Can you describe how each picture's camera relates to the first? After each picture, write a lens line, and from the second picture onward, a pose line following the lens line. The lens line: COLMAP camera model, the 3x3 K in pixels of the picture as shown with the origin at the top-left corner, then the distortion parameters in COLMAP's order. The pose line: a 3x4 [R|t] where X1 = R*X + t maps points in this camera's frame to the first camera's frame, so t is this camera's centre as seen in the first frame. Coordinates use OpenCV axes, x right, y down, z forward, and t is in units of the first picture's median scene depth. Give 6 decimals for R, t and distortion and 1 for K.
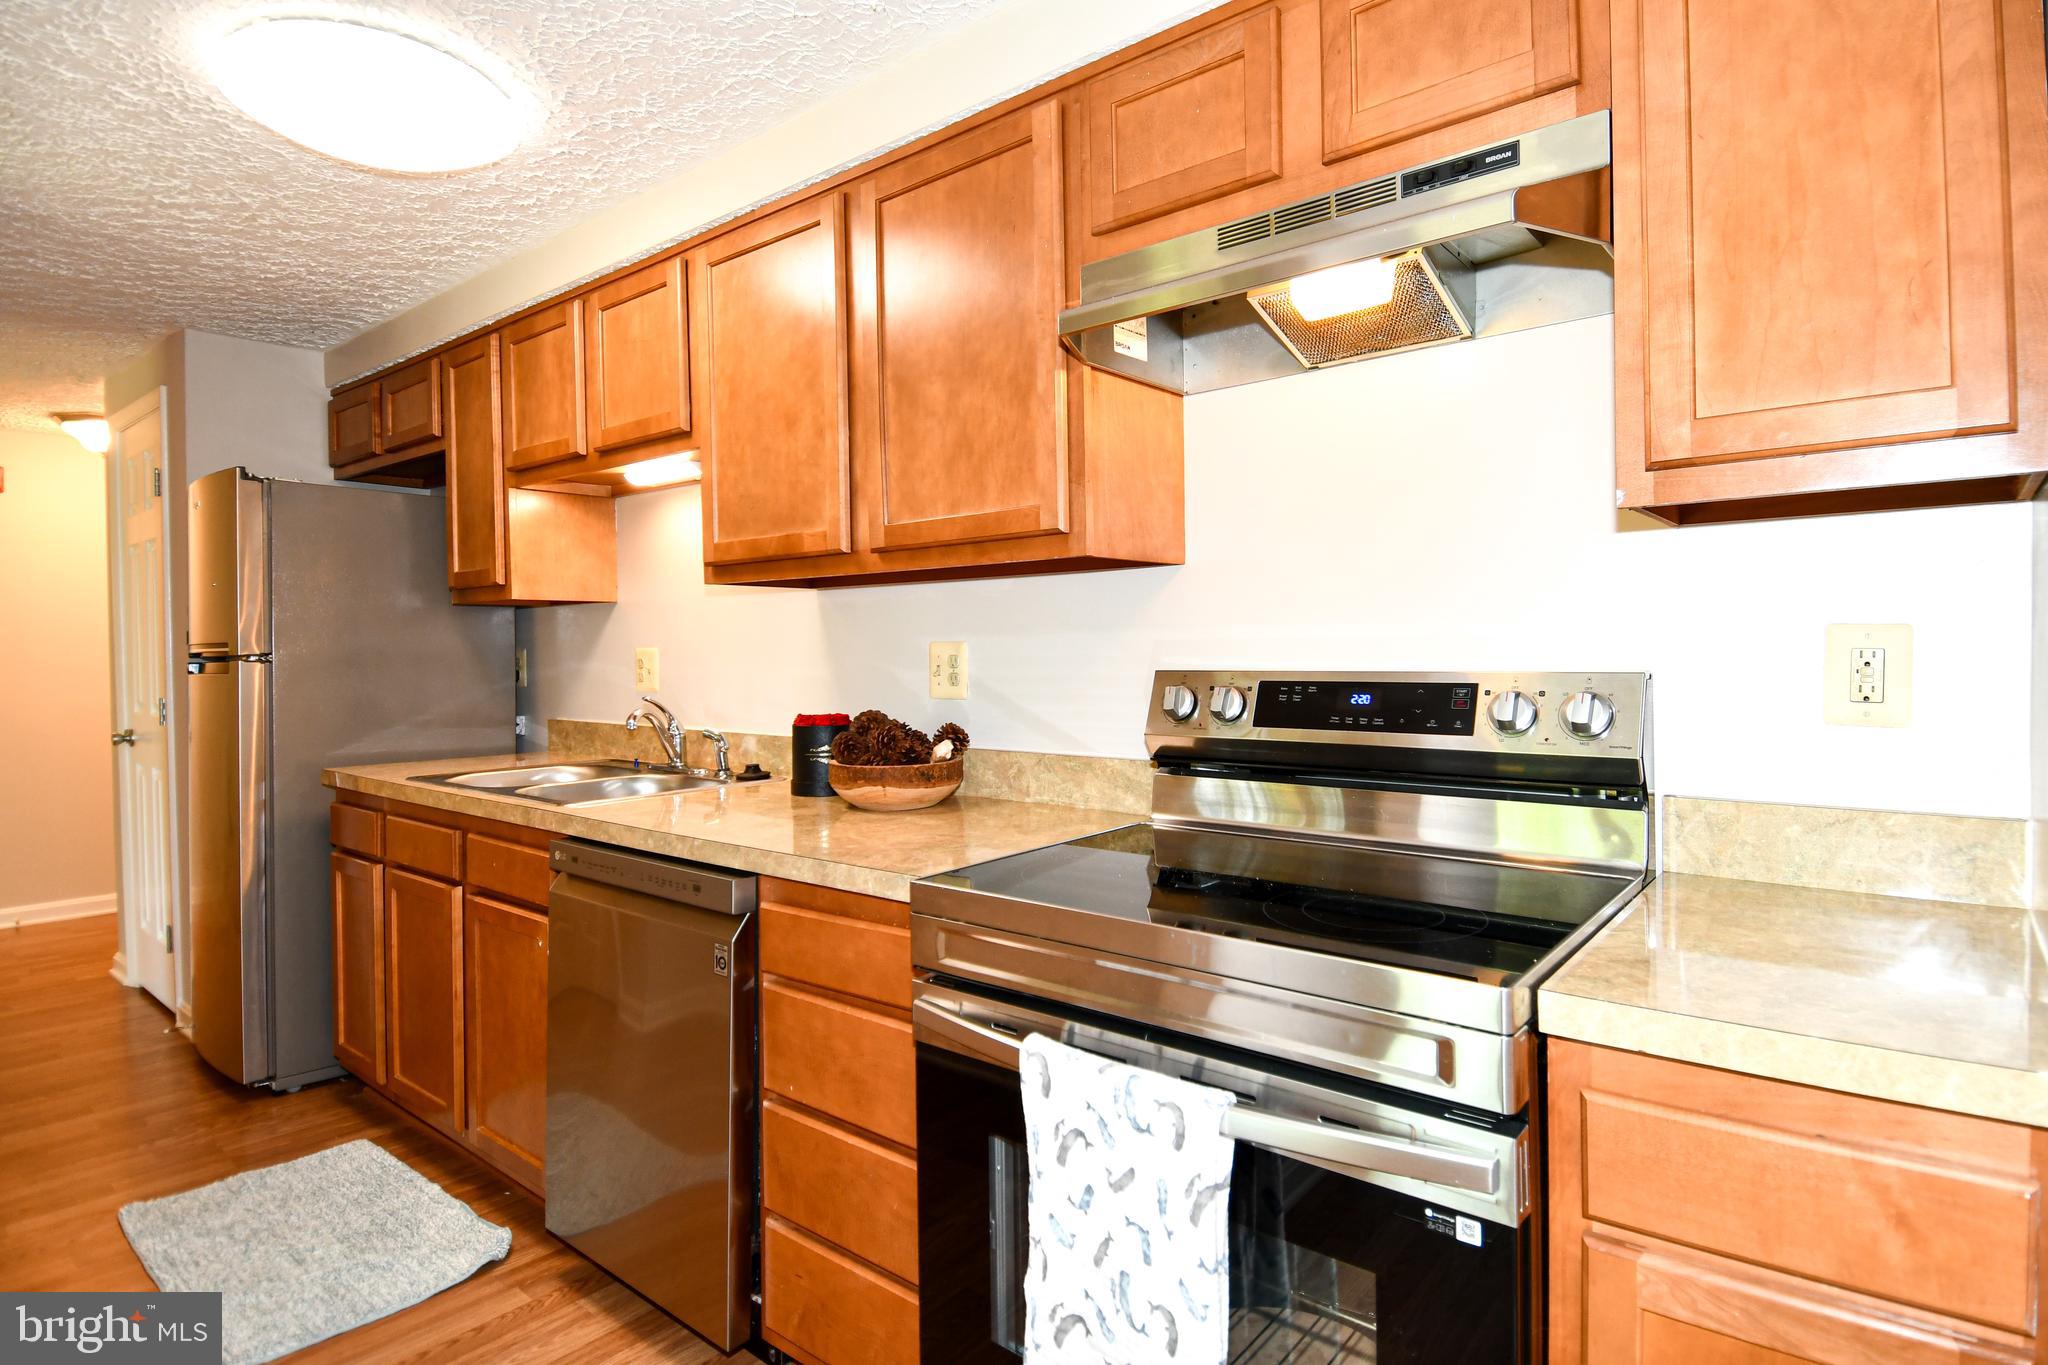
lens RADIAL K [[1088.4, 0, 1092.6], [0, 1088.4, 629.3], [0, 0, 1]] dist [0.043508, -0.046075]
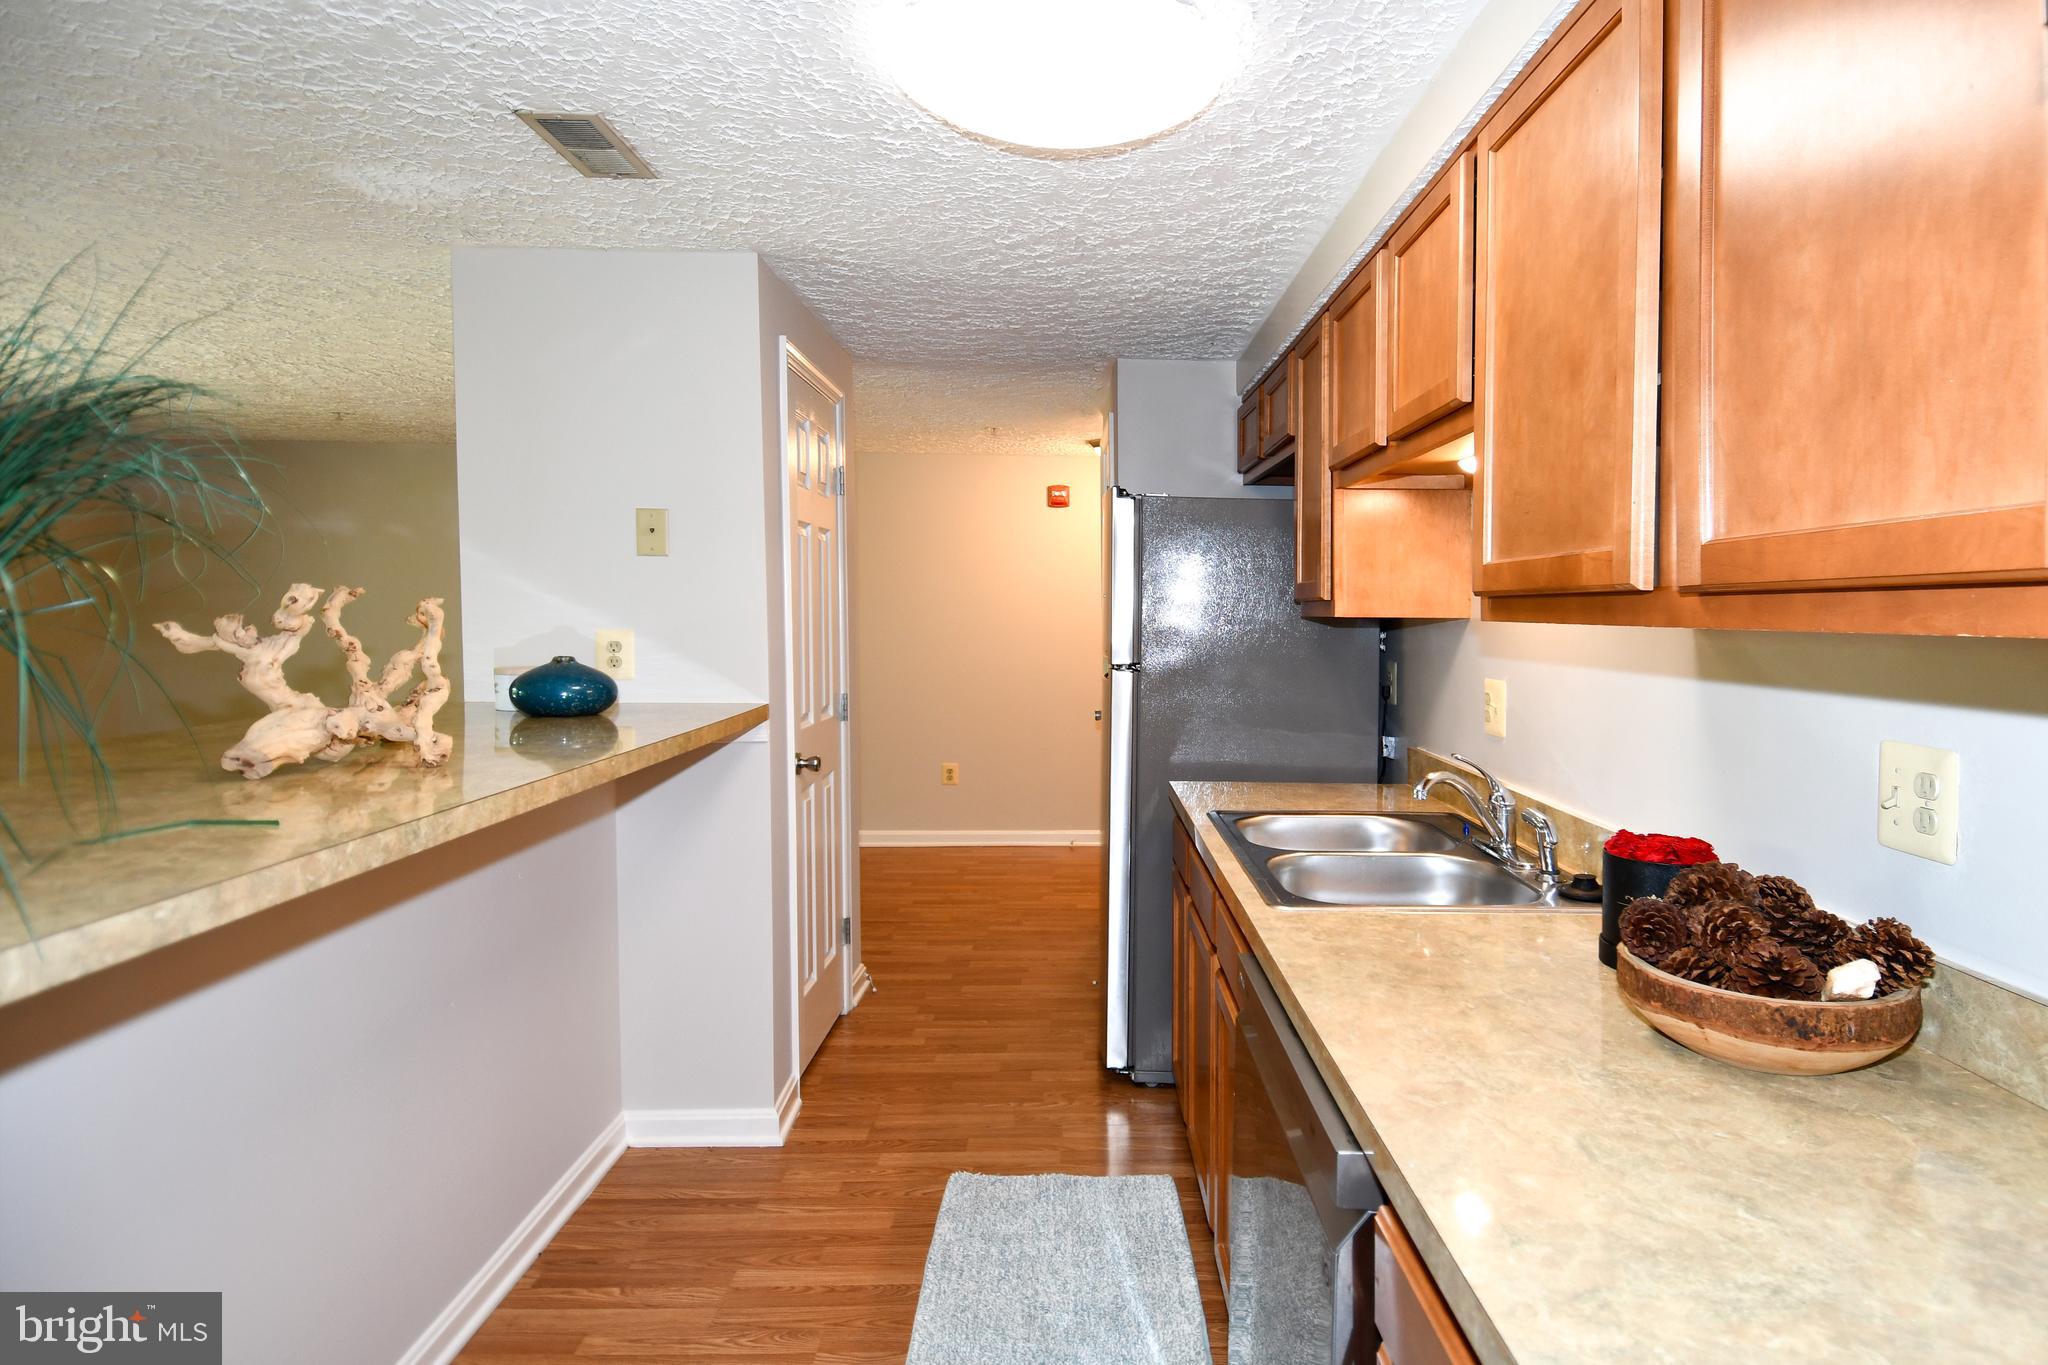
lens RADIAL K [[1123.0, 0, 1026.4], [0, 1123.0, 621.8], [0, 0, 1]] dist [0.047367, -0.050620]
pose [[0.609302, 0.034744, -0.792177, 0.036780], [-0.022215, 0.999395, 0.026746, -0.054669], [0.792627, 0.001302, 0.609706, 0.342923]]
